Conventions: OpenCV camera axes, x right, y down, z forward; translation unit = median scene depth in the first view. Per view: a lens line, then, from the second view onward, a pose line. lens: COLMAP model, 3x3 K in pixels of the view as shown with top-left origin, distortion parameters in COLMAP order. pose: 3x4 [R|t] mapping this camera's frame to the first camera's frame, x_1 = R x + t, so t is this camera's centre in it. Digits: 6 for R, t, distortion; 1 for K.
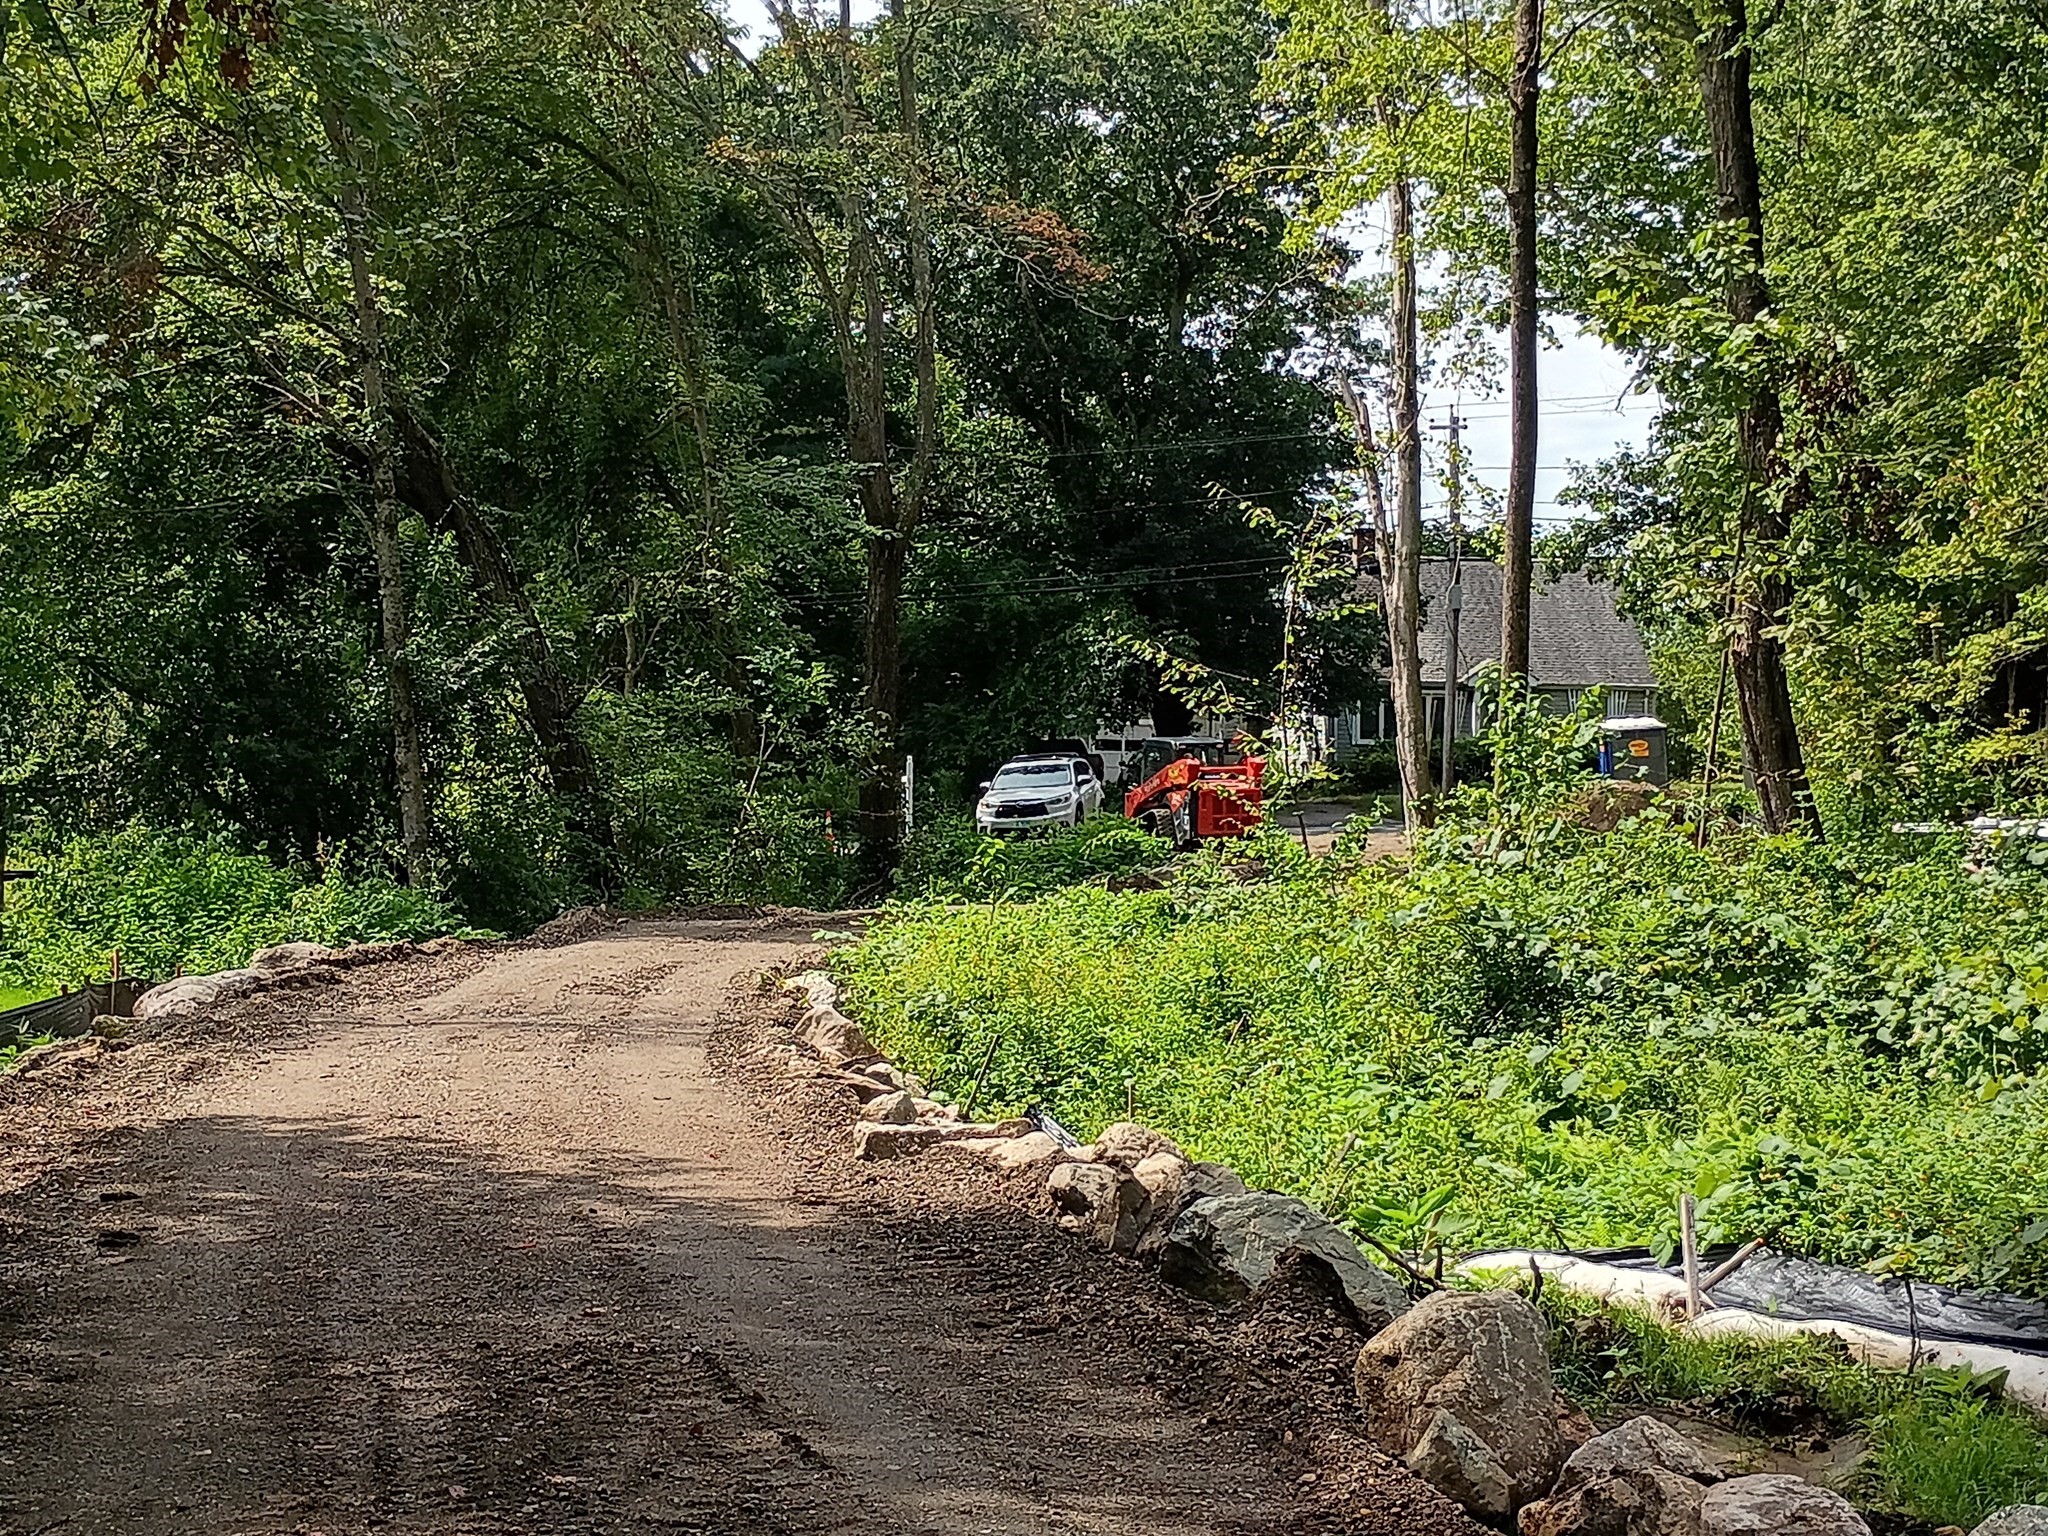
lens RADIAL K [[3463.4, 0, 1024.0], [0, 3463.4, 768.0], [0, 0, 1]] dist [0.199917, -1.028380]
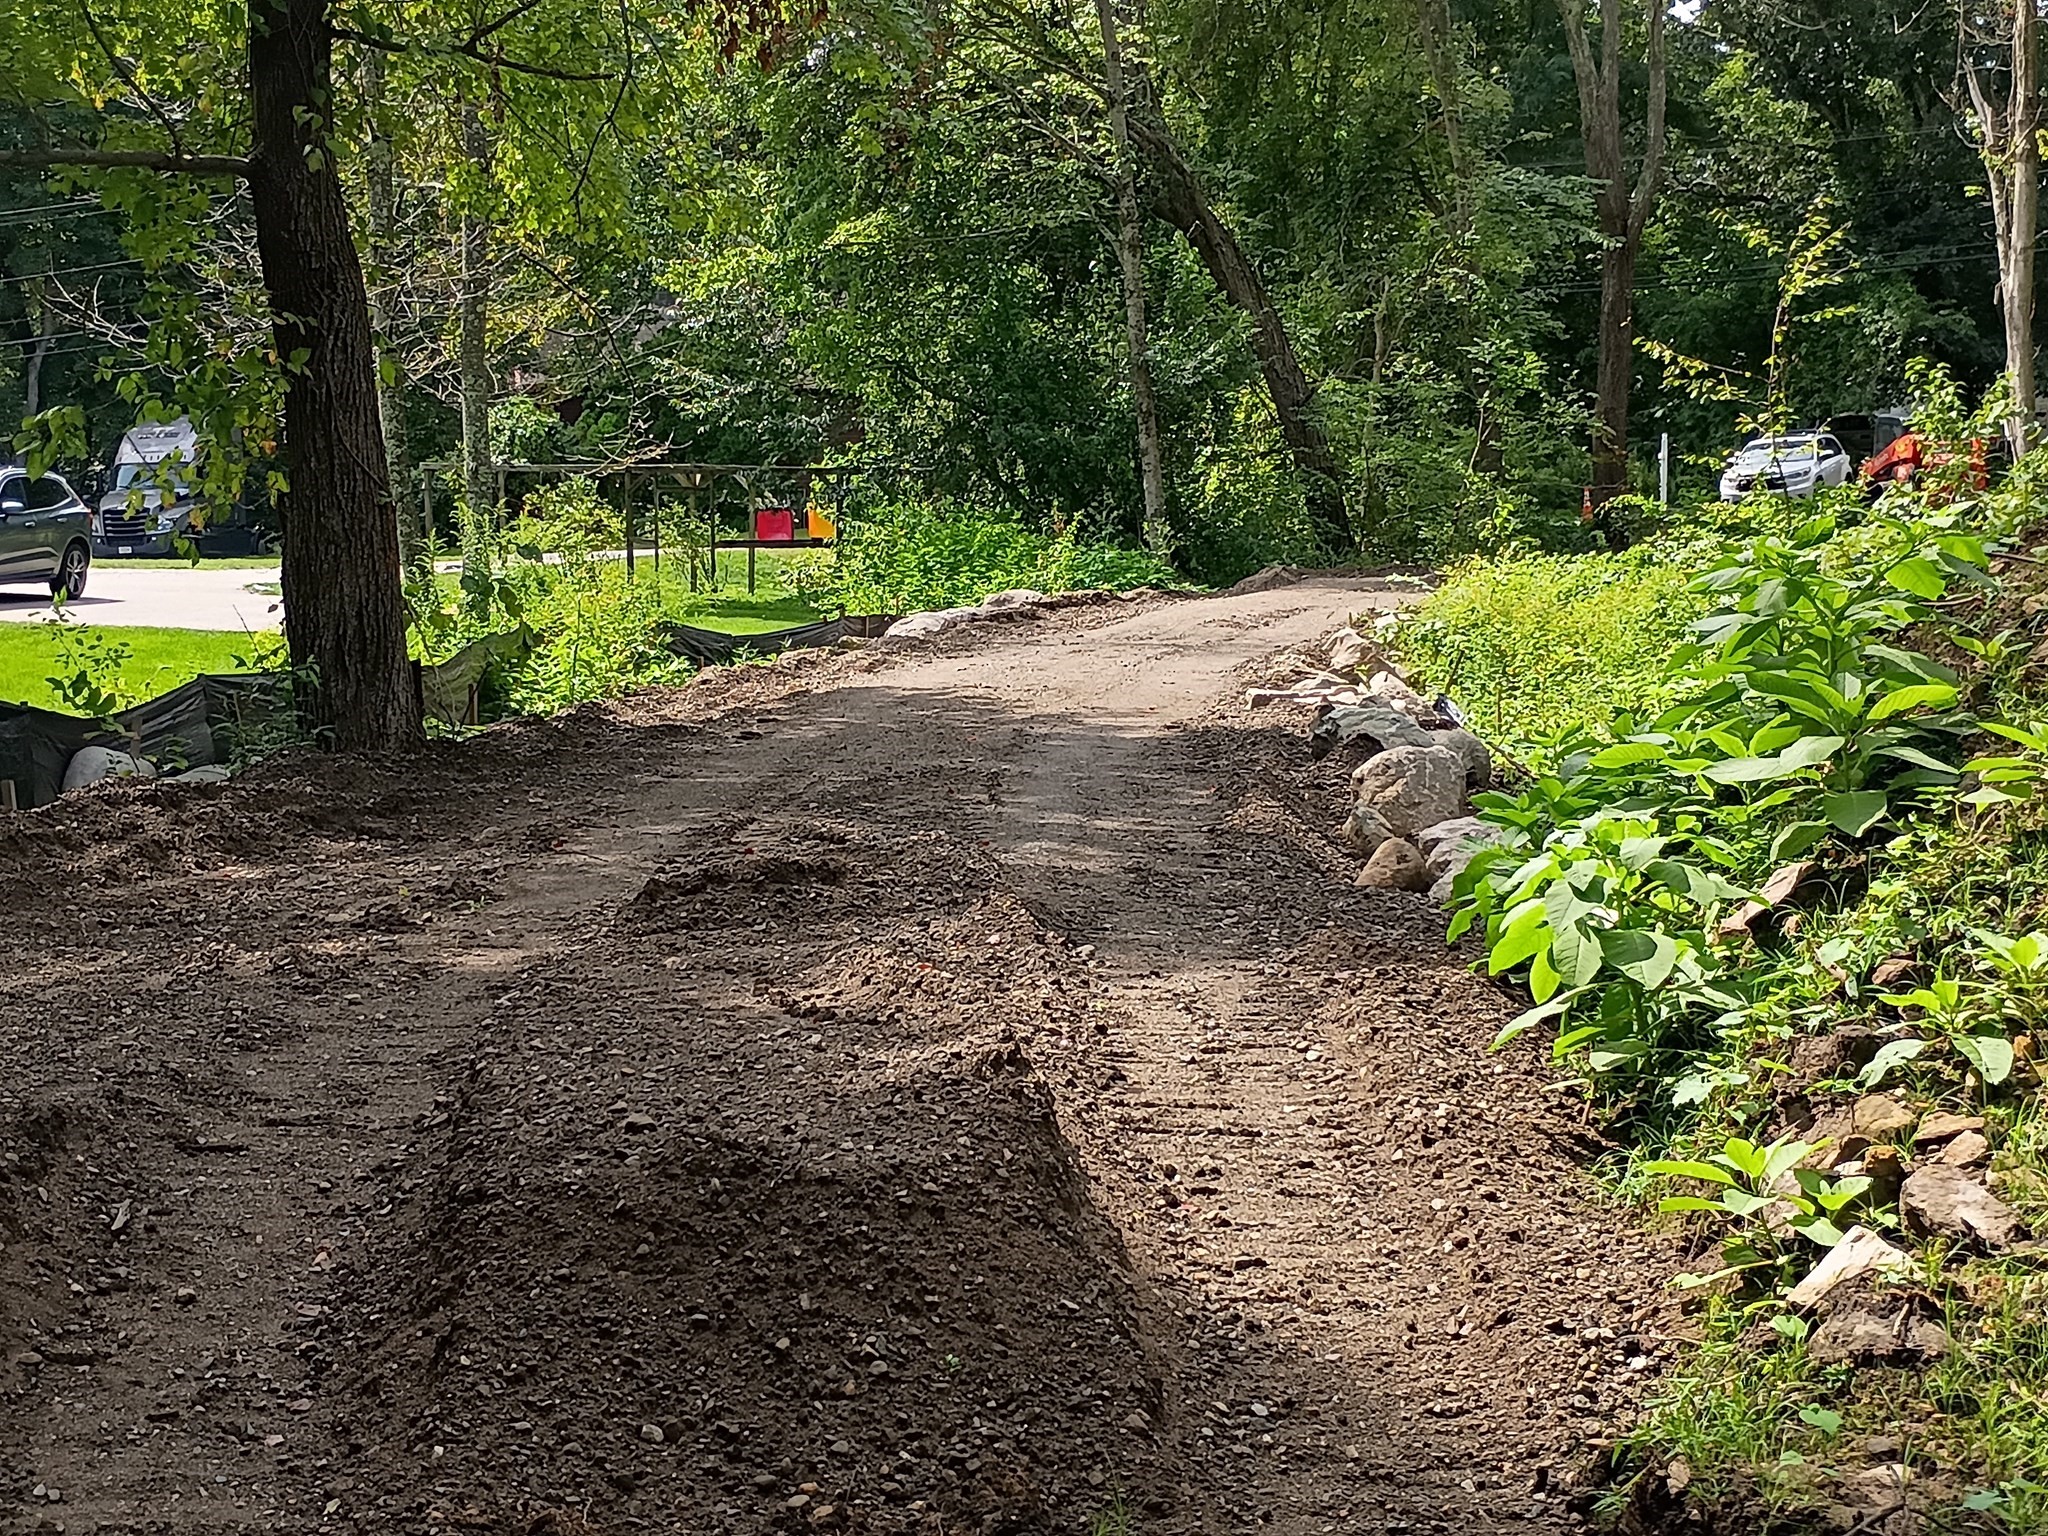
lens RADIAL K [[3463.4, 0, 1024.0], [0, 3463.4, 768.0], [0, 0, 1]] dist [0.199917, -1.028380]
pose [[0.967137, 0.015589, -0.253777, 0.100374], [0.007800, 0.995830, 0.090897, -0.000287], [0.254136, -0.089890, 0.962982, -0.197473]]
